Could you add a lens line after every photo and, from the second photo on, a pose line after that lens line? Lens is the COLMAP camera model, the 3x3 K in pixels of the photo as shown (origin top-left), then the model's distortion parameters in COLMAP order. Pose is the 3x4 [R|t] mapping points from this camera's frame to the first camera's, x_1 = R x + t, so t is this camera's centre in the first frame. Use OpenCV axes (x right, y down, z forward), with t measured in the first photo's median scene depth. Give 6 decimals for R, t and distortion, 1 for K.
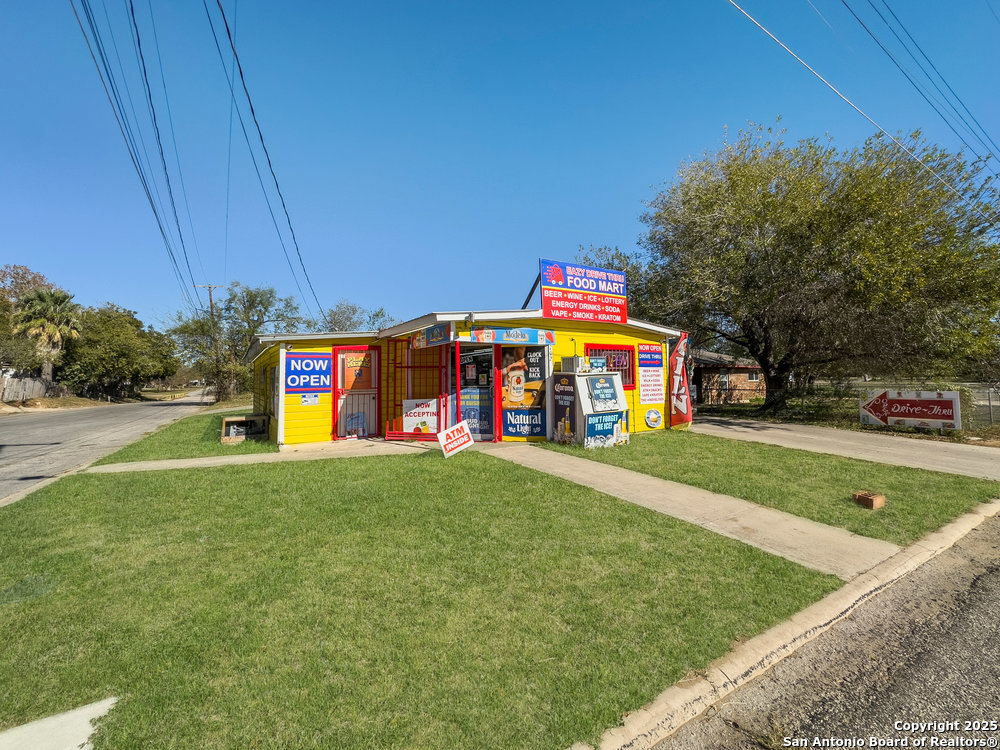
lens RADIAL K [[408.5, 0, 522.7], [0, 408.5, 357.8], [0, 0, 1]] dist [-0.004695, -0.000101]
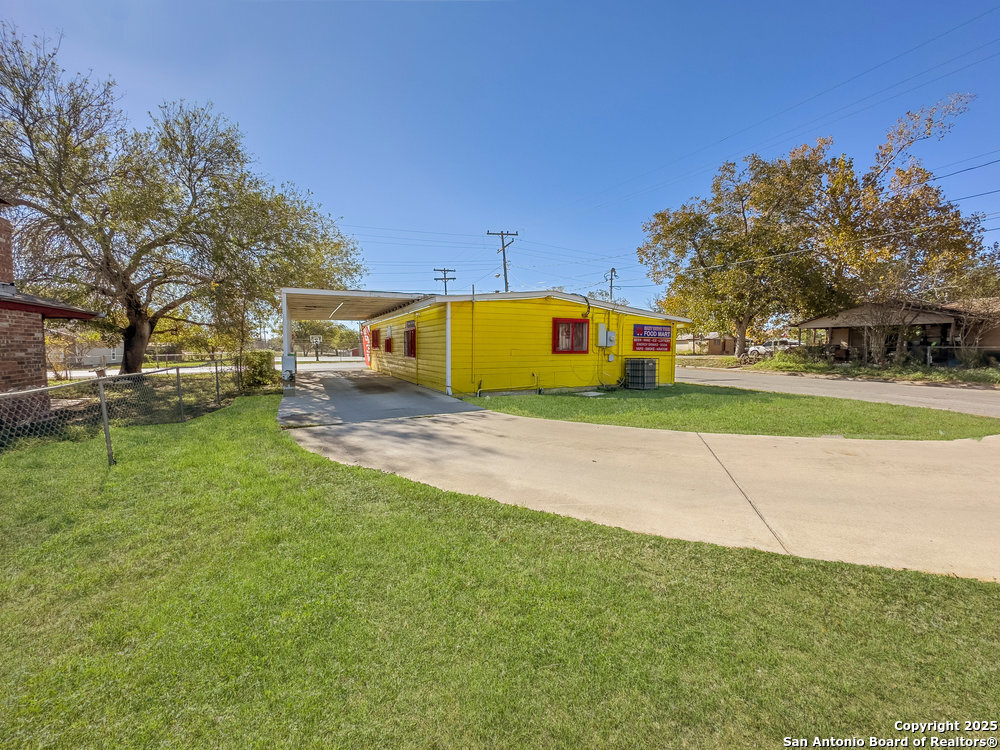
lens RADIAL K [[407.8, 0, 500.8], [0, 407.8, 374.8], [0, 0, 1]] dist [-0.005336, 0.001209]
pose [[0.994451, 0.044375, -0.095381, -0.416192], [-0.033361, 0.992907, 0.114115, -0.185829], [0.099768, -0.110300, 0.988878, -1.192804]]
